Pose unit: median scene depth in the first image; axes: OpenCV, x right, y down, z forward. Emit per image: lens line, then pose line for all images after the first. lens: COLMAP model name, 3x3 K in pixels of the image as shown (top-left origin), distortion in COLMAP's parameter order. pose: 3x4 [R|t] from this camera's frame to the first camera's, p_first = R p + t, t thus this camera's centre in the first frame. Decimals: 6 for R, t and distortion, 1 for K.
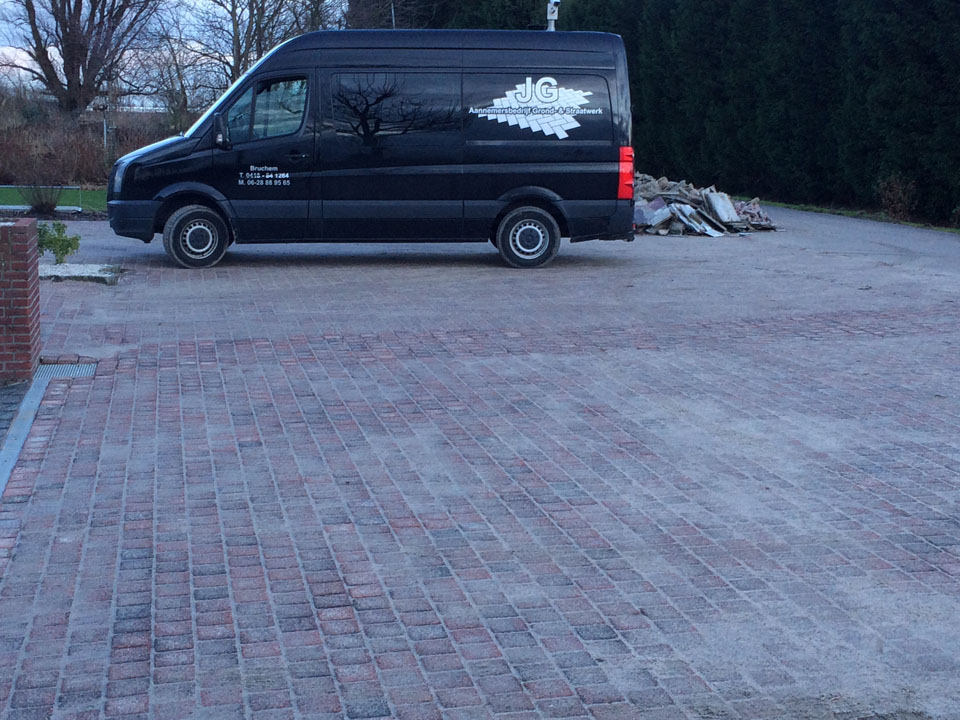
lens RADIAL K [[1421.6, 0, 480.0], [0, 1421.6, 360.0], [0, 0, 1]] dist [0.027343, 0.019552]
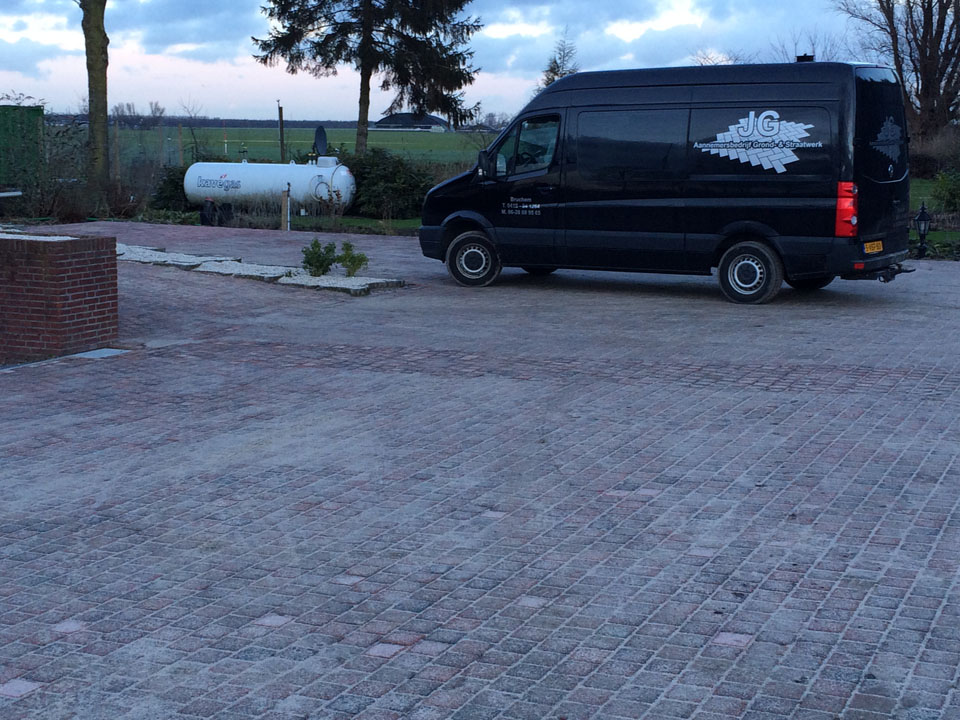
lens RADIAL K [[1421.6, 0, 480.0], [0, 1421.6, 360.0], [0, 0, 1]] dist [0.027343, 0.019552]
pose [[0.799199, 0.080245, -0.595686, 0.485811], [-0.098118, 0.995172, 0.002421, -0.010153], [0.593005, 0.056513, 0.803213, 0.101235]]
